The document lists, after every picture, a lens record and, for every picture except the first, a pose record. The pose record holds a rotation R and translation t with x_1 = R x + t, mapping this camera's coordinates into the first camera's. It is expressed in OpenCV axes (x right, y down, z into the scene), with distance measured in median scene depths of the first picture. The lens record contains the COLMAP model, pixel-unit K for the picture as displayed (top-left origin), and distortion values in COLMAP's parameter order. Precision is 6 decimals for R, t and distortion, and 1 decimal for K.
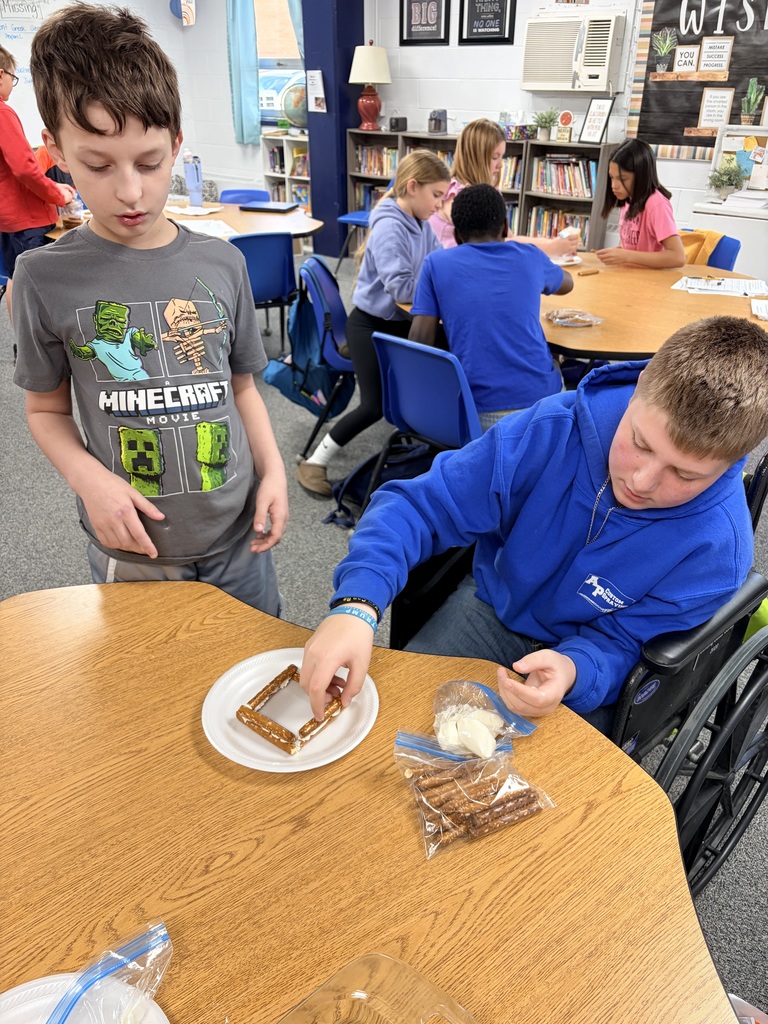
lens RADIAL K [[767.9, 0, 384.0], [0, 767.9, 512.0], [0, 0, 1]] dist [0.065721, -0.084936]
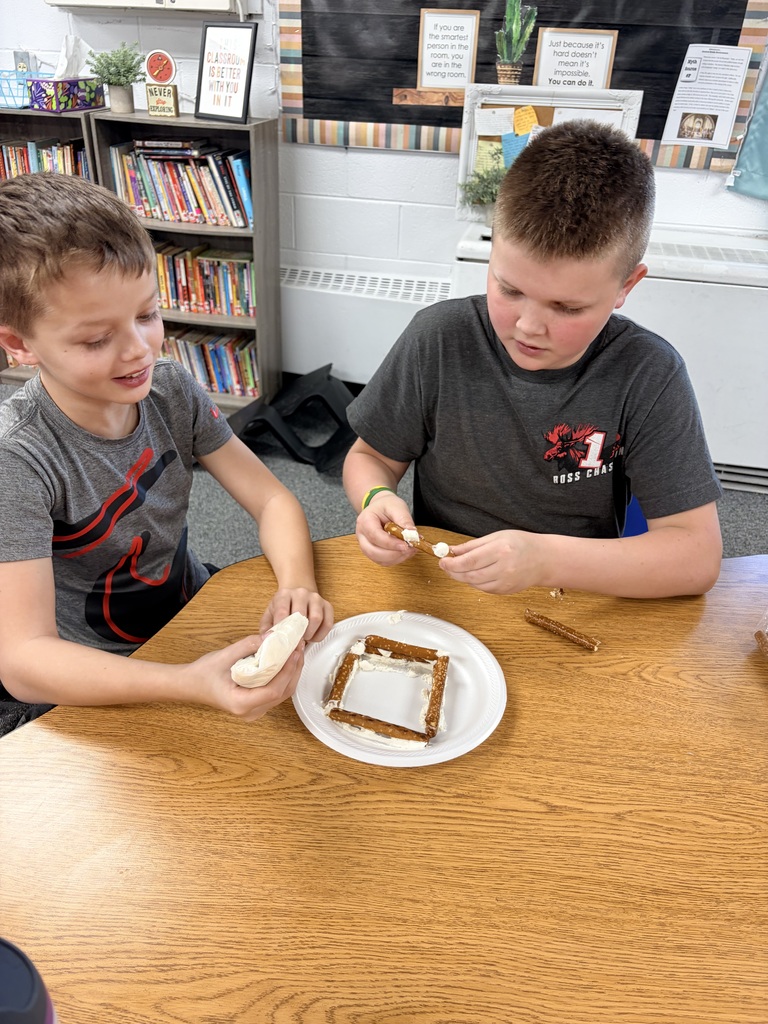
lens RADIAL K [[767.9, 0, 384.0], [0, 767.9, 512.0], [0, 0, 1]] dist [0.065721, -0.084936]
pose [[0.881974, -0.221944, 0.415767, 0.099023], [0.200919, 0.975059, 0.094291, -0.263832], [-0.426325, 0.000374, 0.904570, 0.523661]]
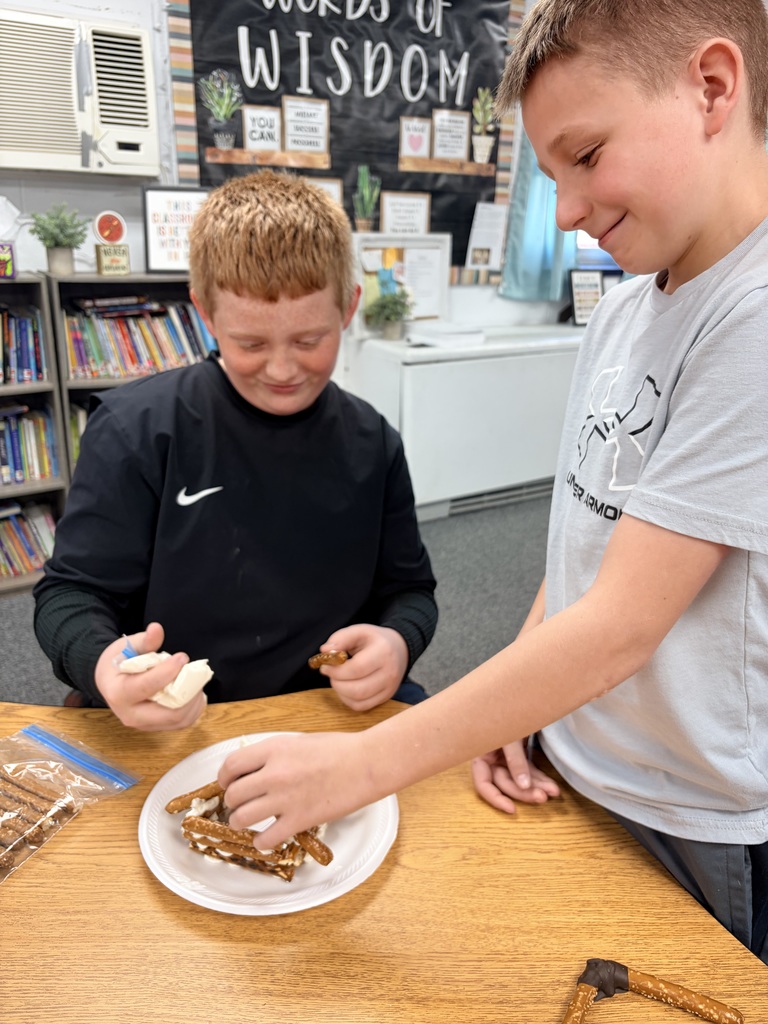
lens RADIAL K [[779.0, 0, 384.0], [0, 779.0, 512.0], [0, 0, 1]] dist [-0.057927, 0.077532]
pose [[0.297241, -0.336501, 0.893541, -0.194327], [0.438740, 0.879323, 0.185198, -0.379977], [-0.848030, 0.336984, 0.409007, 0.749142]]
